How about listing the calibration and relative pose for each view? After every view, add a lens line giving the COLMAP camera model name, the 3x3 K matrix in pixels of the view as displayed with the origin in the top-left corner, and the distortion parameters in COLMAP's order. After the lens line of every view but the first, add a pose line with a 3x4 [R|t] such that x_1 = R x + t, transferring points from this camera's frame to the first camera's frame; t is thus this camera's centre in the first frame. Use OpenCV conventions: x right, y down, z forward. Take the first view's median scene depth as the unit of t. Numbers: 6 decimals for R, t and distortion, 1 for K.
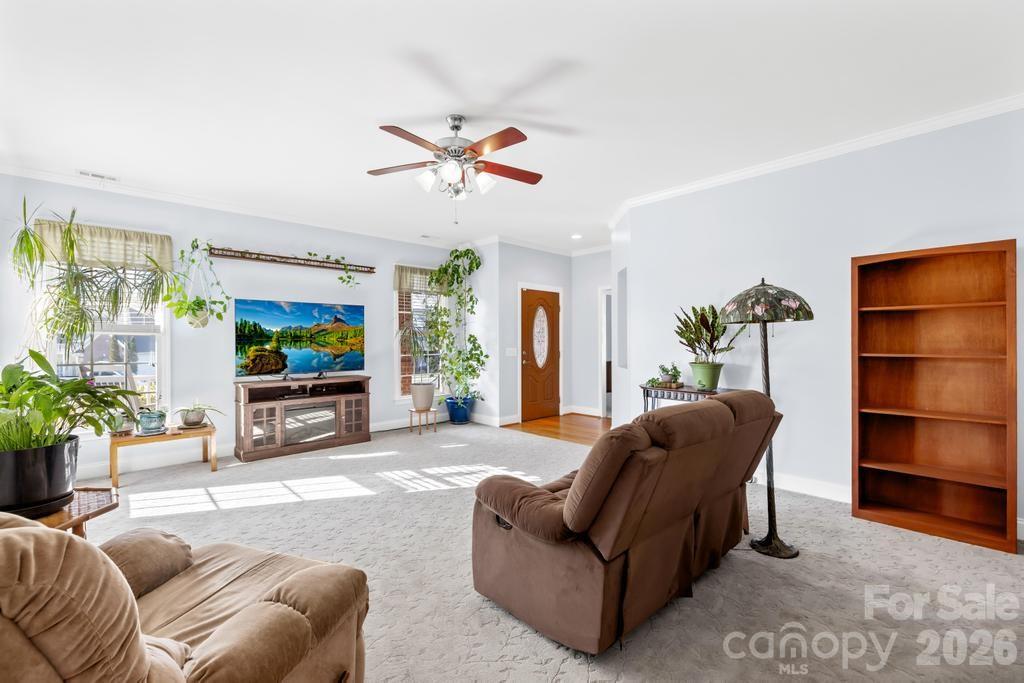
lens RADIAL K [[445.7, 0, 512.0], [0, 445.7, 341.5], [0, 0, 1]] dist [-0.000108, 0.000106]
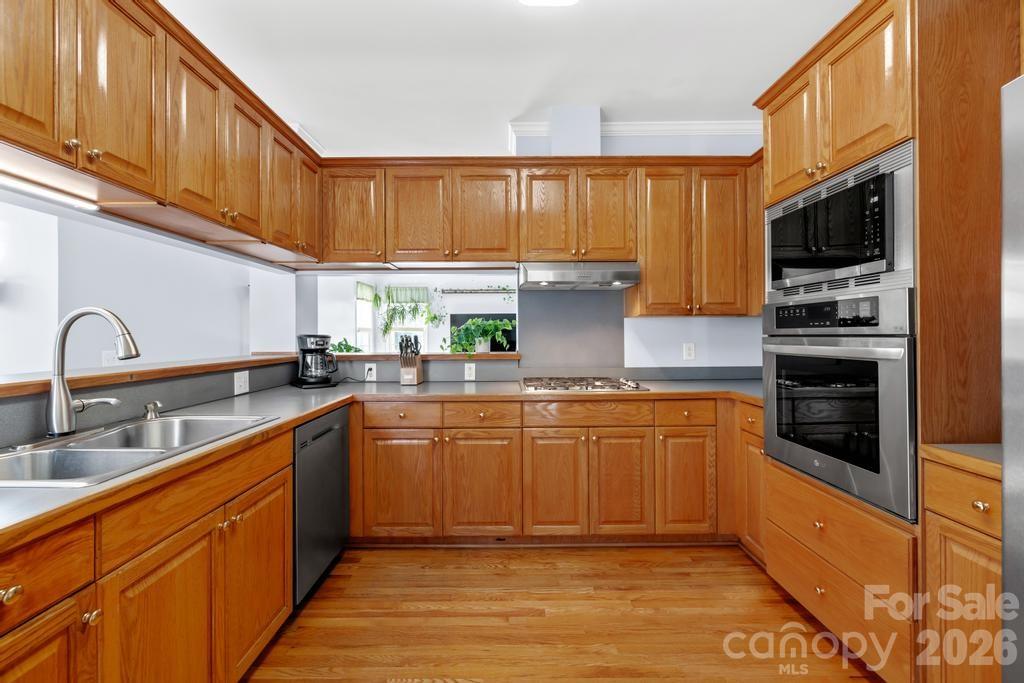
lens RADIAL K [[426.9, 0, 505.2], [0, 426.9, 335.4], [0, 0, 1]] dist [-0.002234, -0.000343]
pose [[0.721777, -0.004150, -0.692113, 0.880898], [0.003225, 0.999991, -0.002634, 0.007301], [0.692118, -0.000331, 0.721784, -0.224933]]
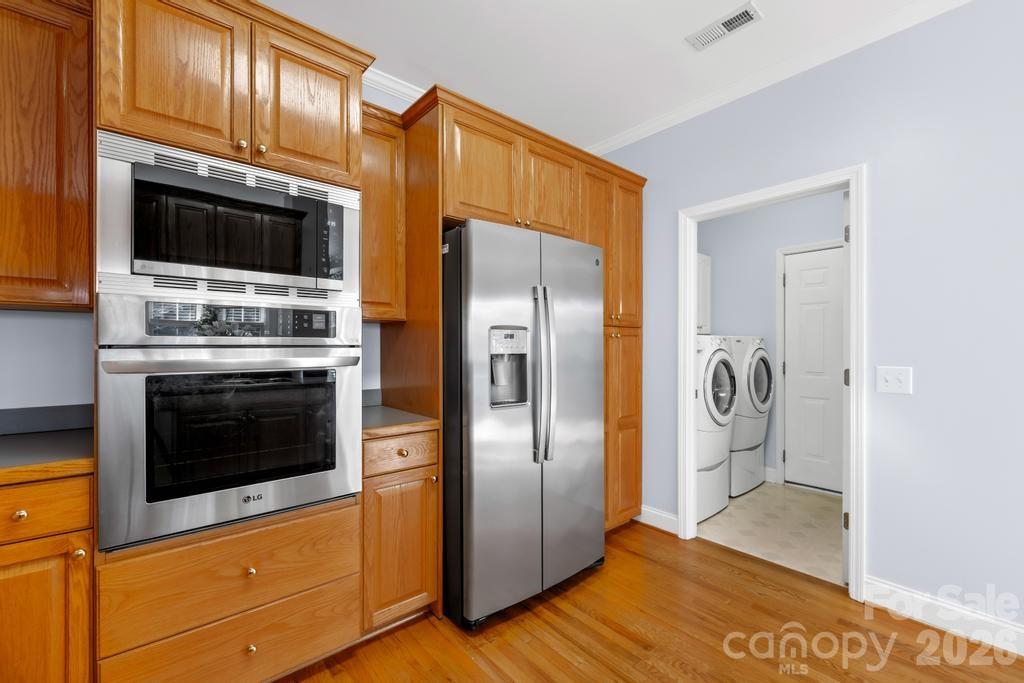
lens RADIAL K [[426.0, 0, 512.0], [0, 426.0, 341.5], [0, 0, 1]] dist [-0.000204, 0.000016]
pose [[0.055171, -0.000697, 0.998477, 0.543880], [-0.001346, 0.999999, 0.000772, 0.003394], [-0.998476, -0.001386, 0.055170, 0.006902]]
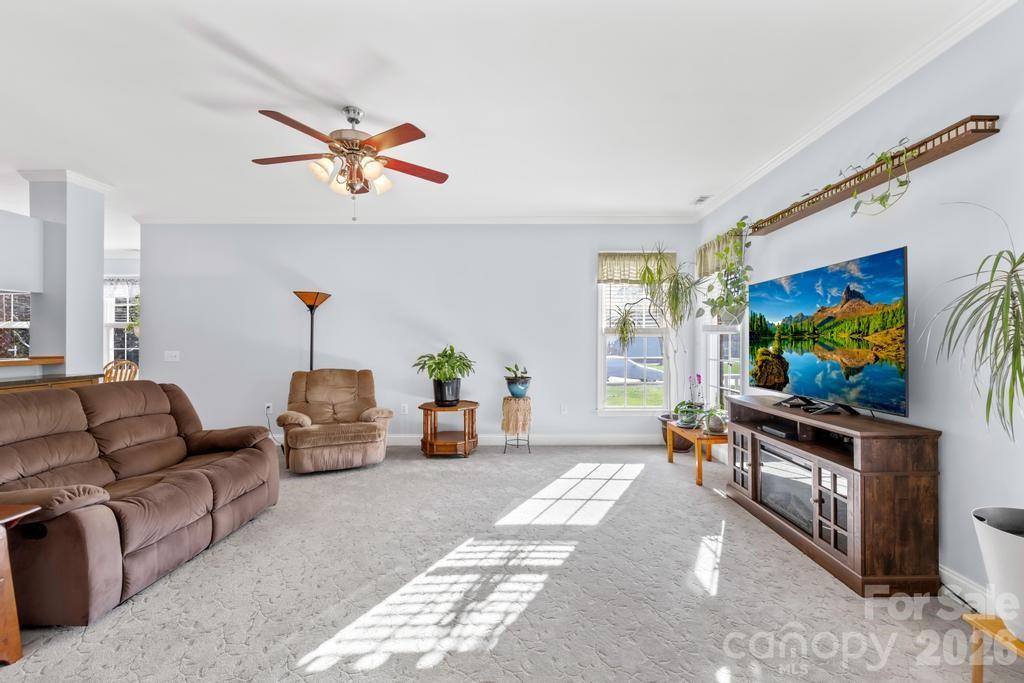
lens RADIAL K [[435.0, 0, 524.5], [0, 435.0, 337.2], [0, 0, 1]] dist [-0.001412, 0.000032]
pose [[-0.689616, -0.006796, -0.724143, 0.183514], [-0.002999, 0.999974, -0.006528, -0.000367], [0.724169, -0.002330, -0.689619, 1.205697]]
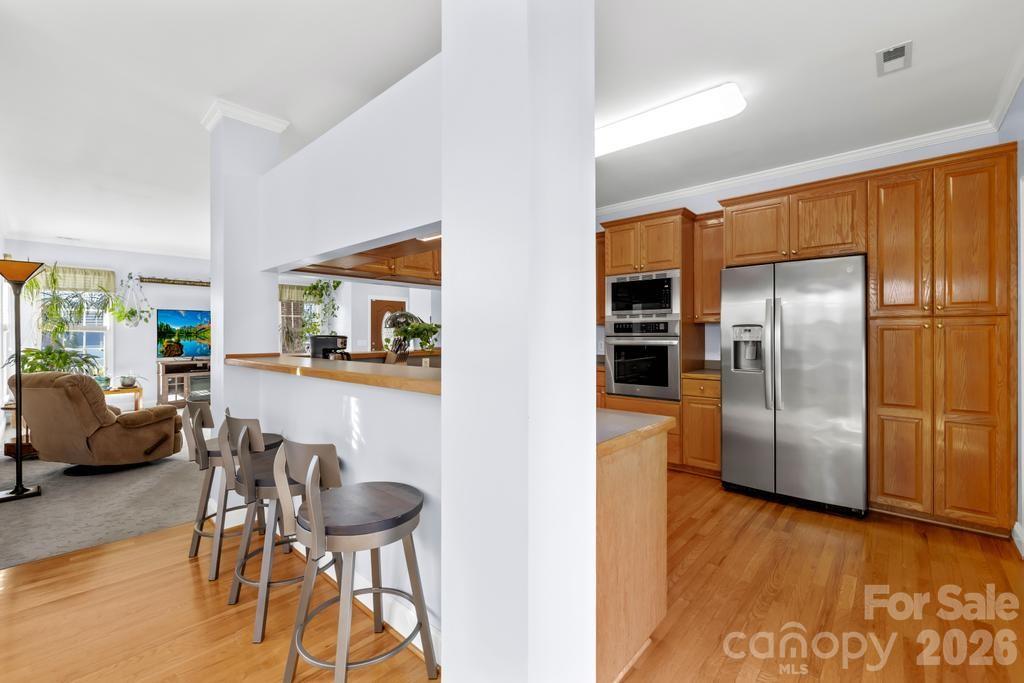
lens RADIAL K [[435.8, 0, 506.1], [0, 435.8, 333.3], [0, 0, 1]] dist [-0.000264, 0.000060]
pose [[0.997520, -0.002464, 0.070338, 0.504396], [0.003099, 0.999955, -0.008919, 0.008039], [-0.070313, 0.009115, 0.997483, -0.629690]]
